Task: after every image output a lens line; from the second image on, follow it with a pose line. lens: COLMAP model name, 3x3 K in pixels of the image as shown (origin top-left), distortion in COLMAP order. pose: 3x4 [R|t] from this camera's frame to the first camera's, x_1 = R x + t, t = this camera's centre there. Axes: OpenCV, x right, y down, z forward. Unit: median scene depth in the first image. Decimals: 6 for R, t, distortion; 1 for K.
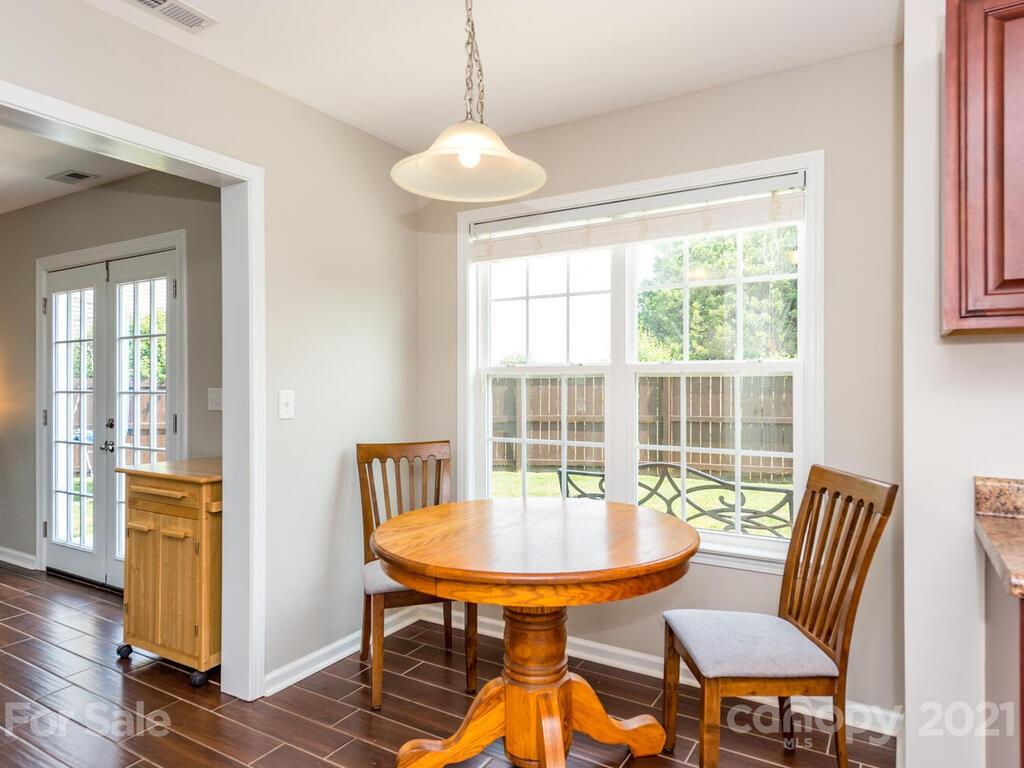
lens RADIAL K [[665.9, 0, 512.0], [0, 665.9, 384.0], [0, 0, 1]] dist [-0.000833, -0.001400]
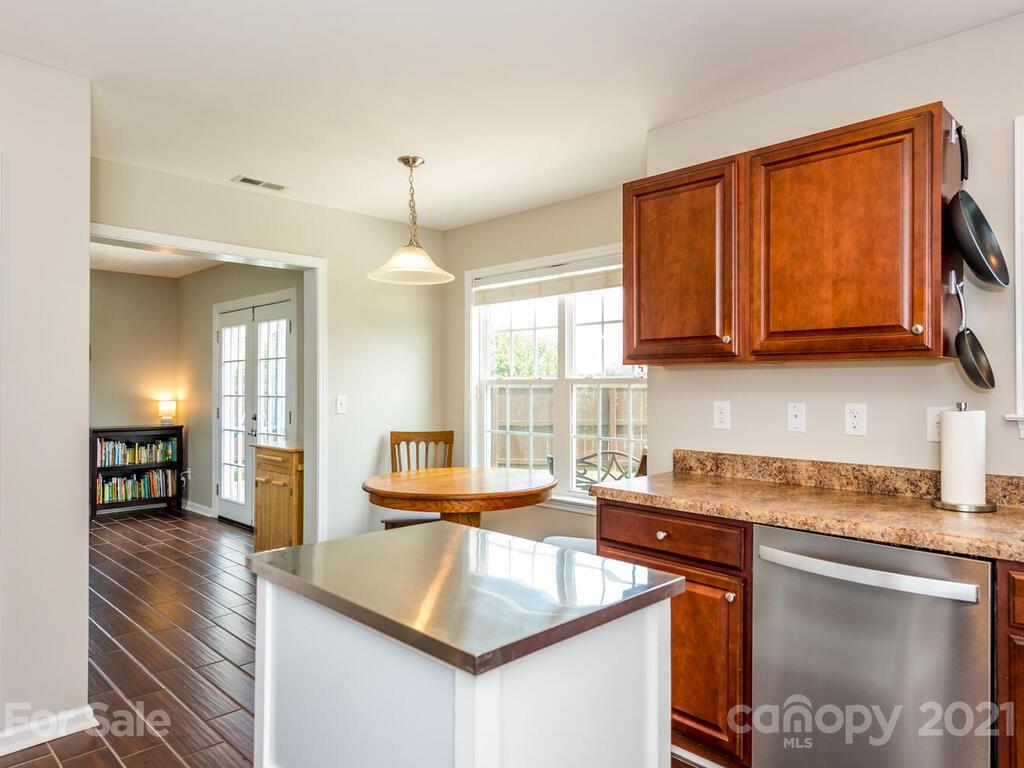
lens RADIAL K [[678.7, 0, 513.8], [0, 678.7, 374.6], [0, 0, 1]] dist [-0.028014, -0.000421]
pose [[0.975368, -0.005634, -0.220511, 0.330451], [0.002324, 0.999881, -0.015266, -0.012200], [0.220570, 0.014378, 0.975265, -0.384908]]
